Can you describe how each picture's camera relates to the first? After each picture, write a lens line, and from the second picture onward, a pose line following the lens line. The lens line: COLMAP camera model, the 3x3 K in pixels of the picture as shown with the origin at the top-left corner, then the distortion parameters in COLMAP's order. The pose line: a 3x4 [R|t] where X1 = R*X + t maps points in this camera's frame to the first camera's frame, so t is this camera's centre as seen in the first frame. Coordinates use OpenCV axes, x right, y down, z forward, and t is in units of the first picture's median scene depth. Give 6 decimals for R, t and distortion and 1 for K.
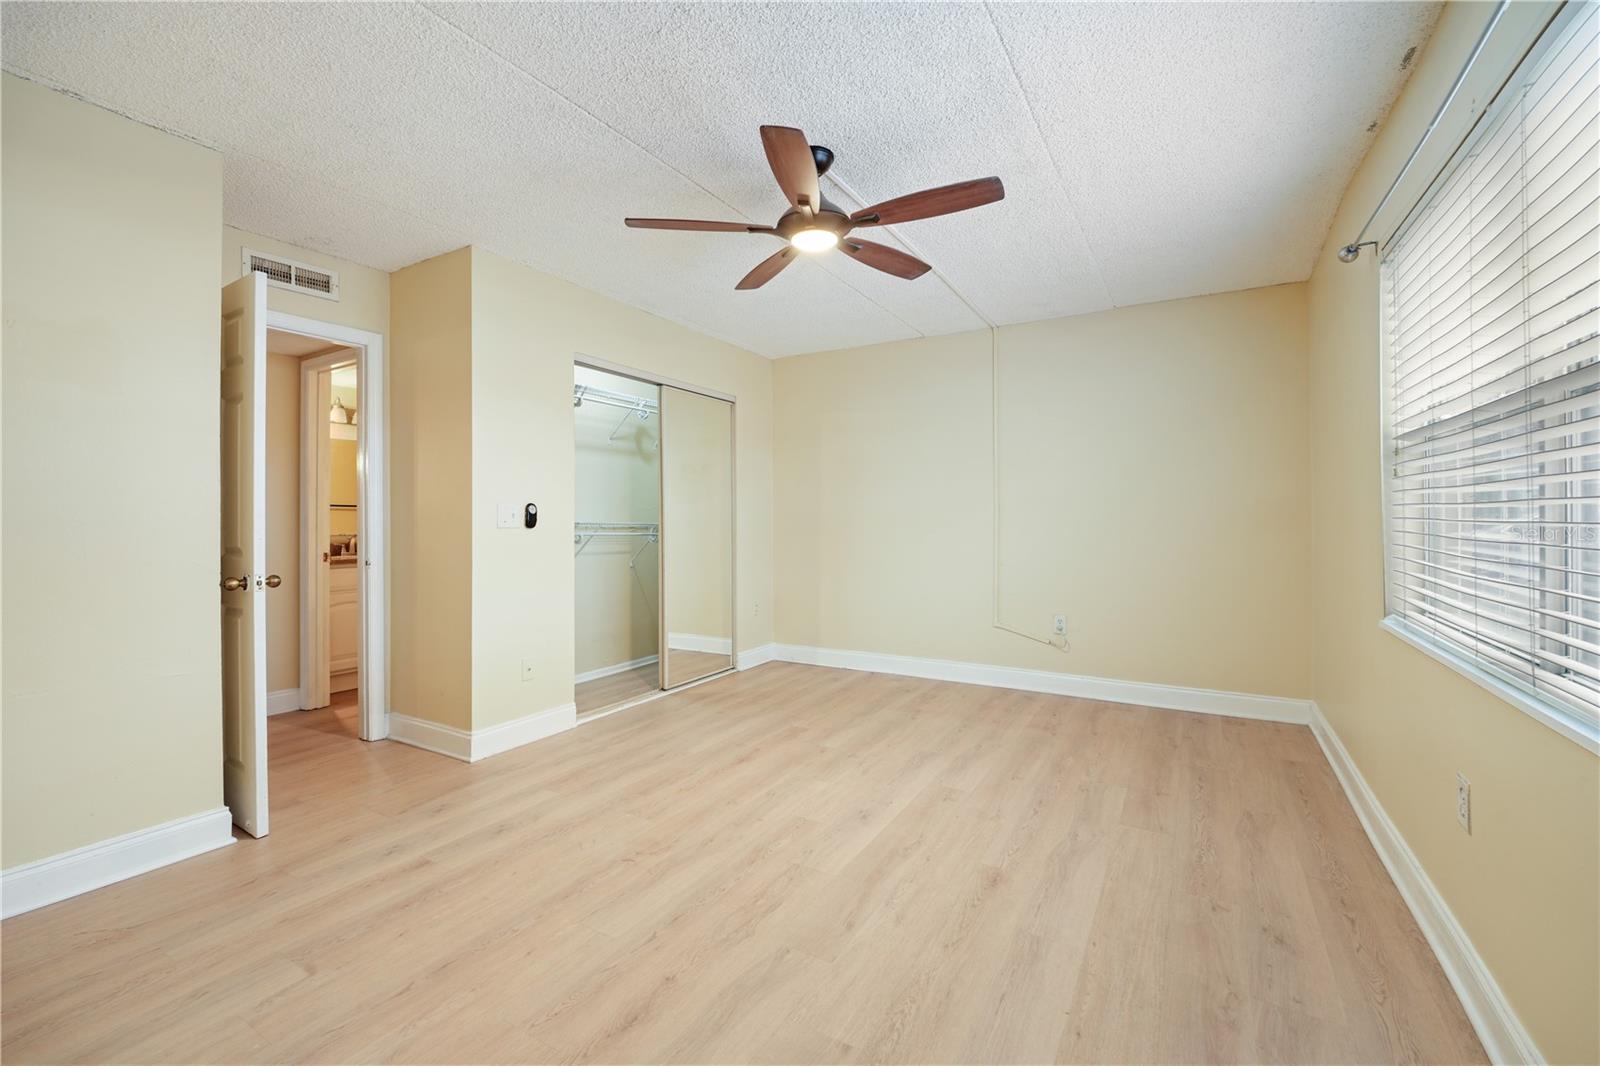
lens RADIAL K [[670.5, 0, 803.8], [0, 670.5, 521.1], [0, 0, 1]] dist [0.021813, -0.021667]
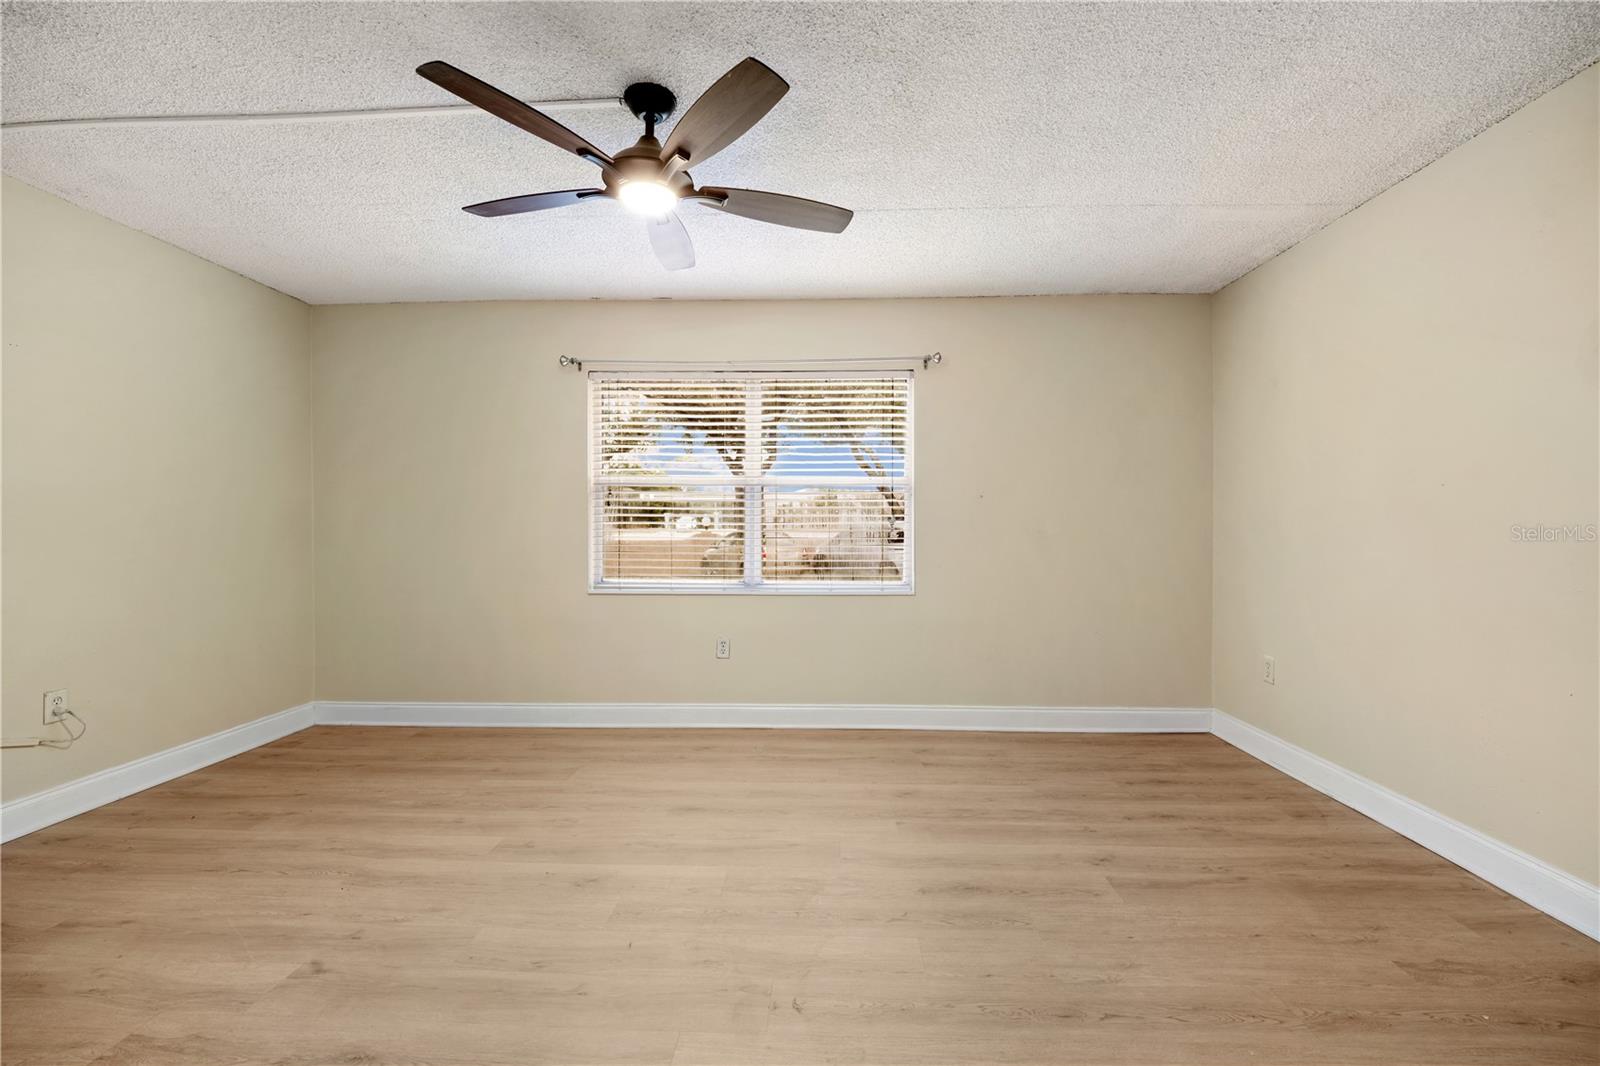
lens RADIAL K [[657.1, 0, 798.8], [0, 657.1, 540.5], [0, 0, 1]] dist [-0.012277, -0.000164]
pose [[-0.468897, -0.009562, 0.883201, -0.754024], [0.005929, 0.999885, 0.013973, -0.000467], [-0.883233, 0.011788, -0.468786, 1.143651]]
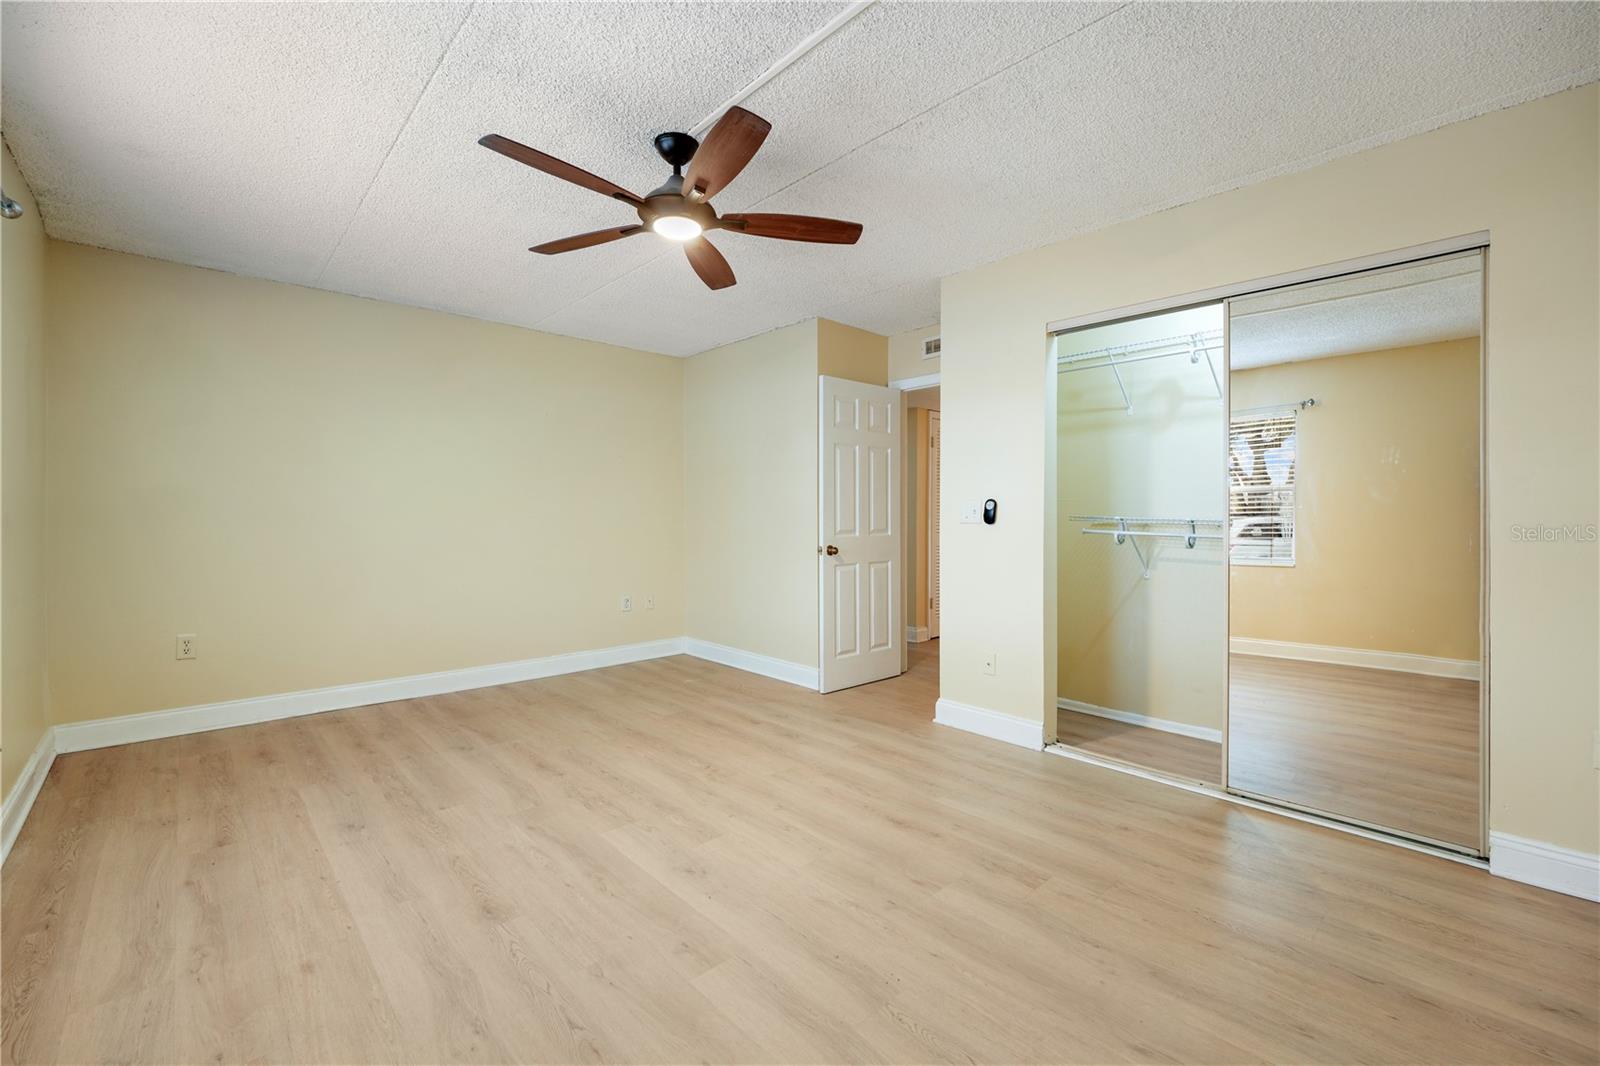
lens RADIAL K [[670.5, 0, 803.8], [0, 670.5, 521.1], [0, 0, 1]] dist [0.021813, -0.021667]
pose [[-0.286854, 0.013442, -0.957880, 0.842681], [-0.002029, 0.999891, 0.014639, -0.010523], [0.957972, 0.006143, -0.286795, 1.363850]]
